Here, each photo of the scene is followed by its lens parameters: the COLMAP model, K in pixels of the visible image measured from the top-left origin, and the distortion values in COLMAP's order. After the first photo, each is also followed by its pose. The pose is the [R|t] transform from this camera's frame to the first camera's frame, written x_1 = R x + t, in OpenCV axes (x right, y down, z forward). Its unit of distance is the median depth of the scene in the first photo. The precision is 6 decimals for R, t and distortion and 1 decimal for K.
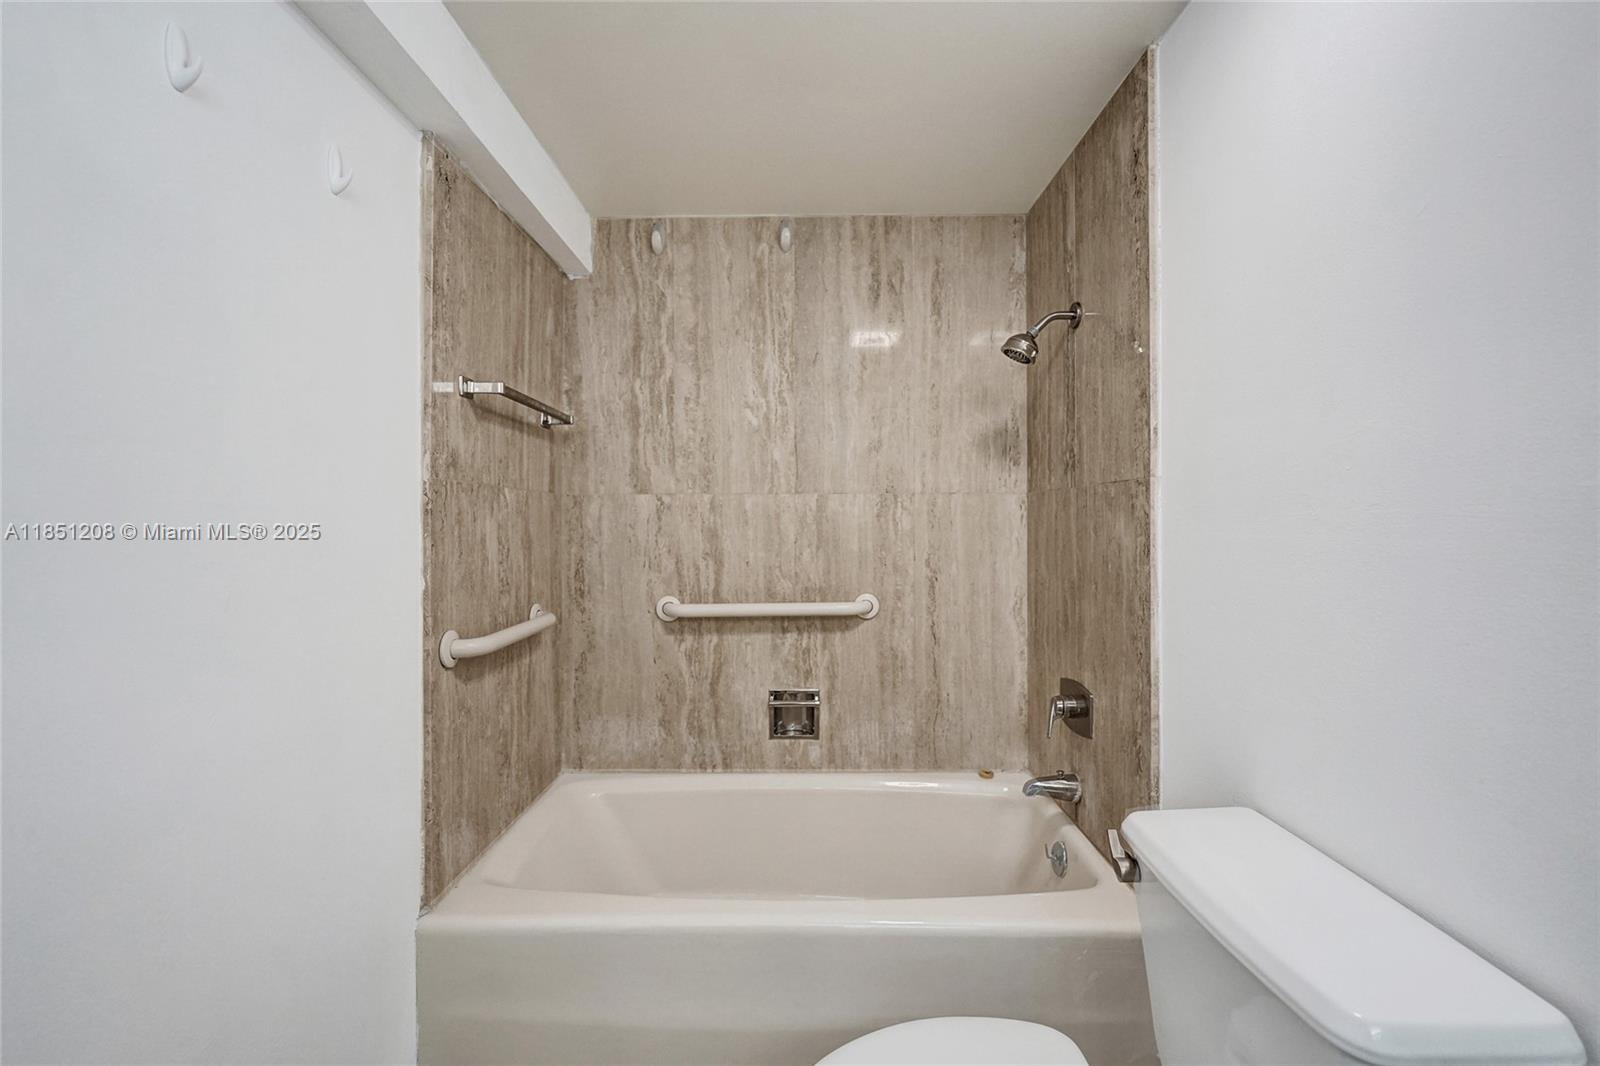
lens RADIAL K [[674.7, 0, 791.4], [0, 674.7, 524.2], [0, 0, 1]] dist [-0.008920, 0.000626]
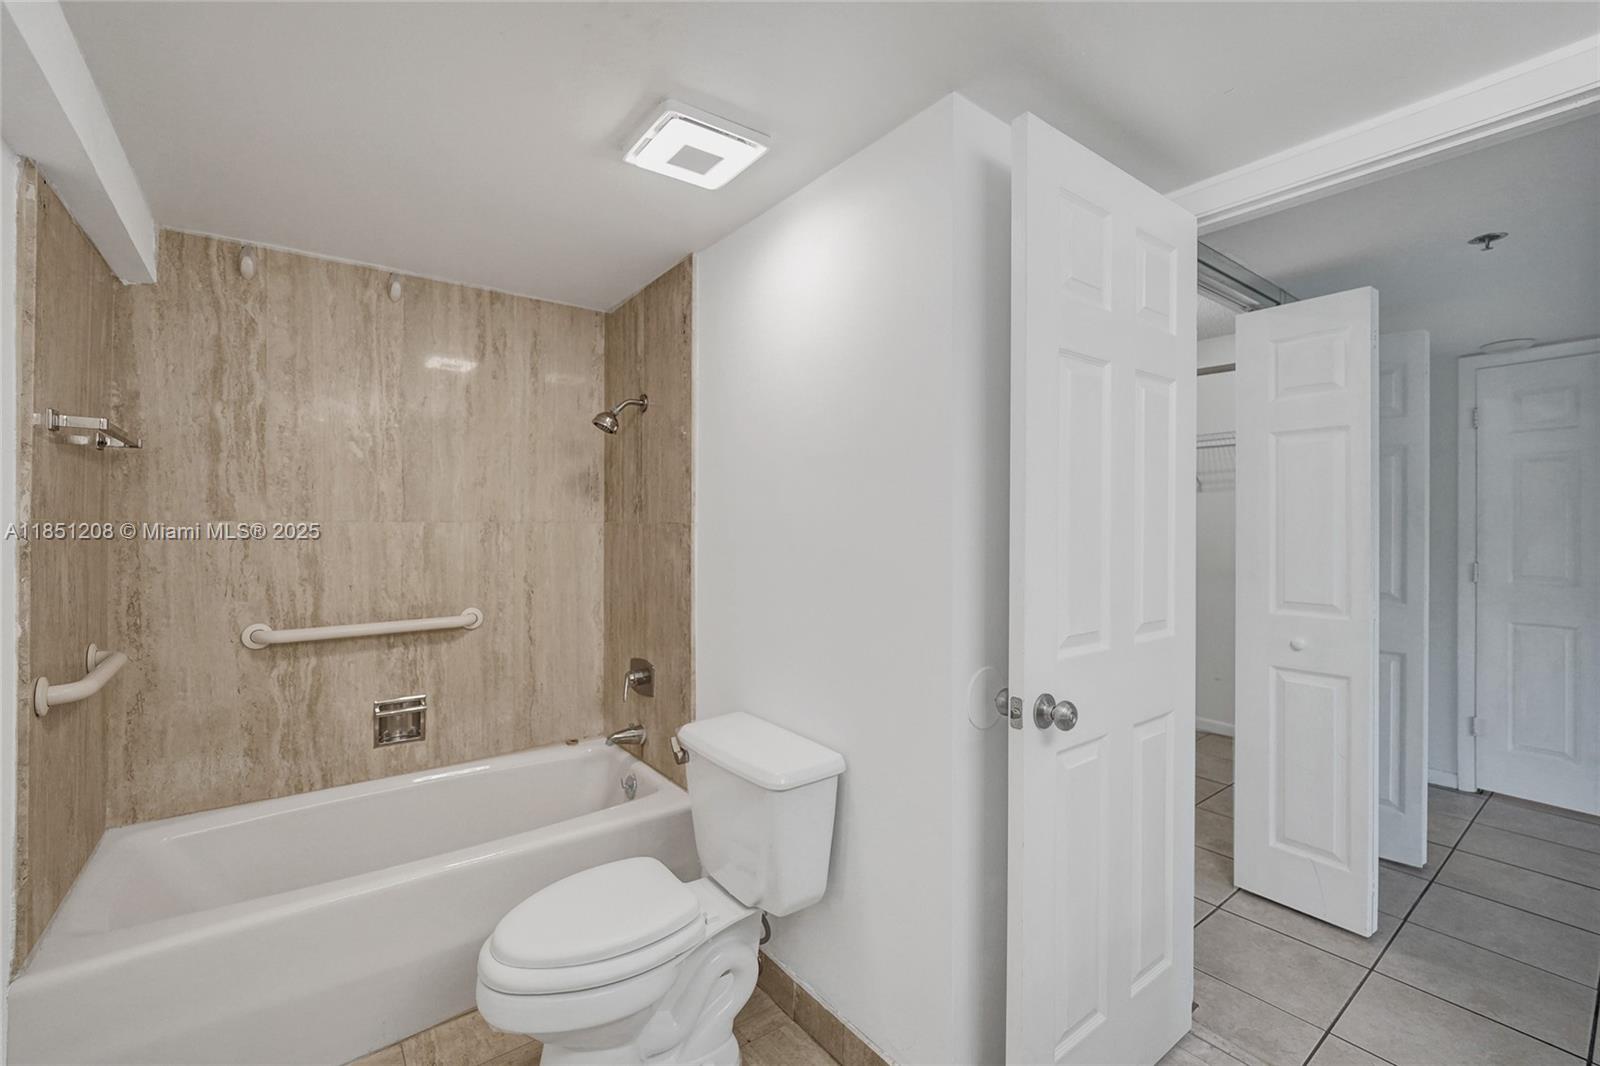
lens RADIAL K [[674.7, 0, 798.9], [0, 674.7, 527.3], [0, 0, 1]] dist [-0.008920, 0.000626]
pose [[0.785549, 0.003176, 0.618791, -0.168925], [-0.005108, 0.999986, 0.001352, -0.041599], [-0.618778, -0.004223, 0.785555, -0.274069]]
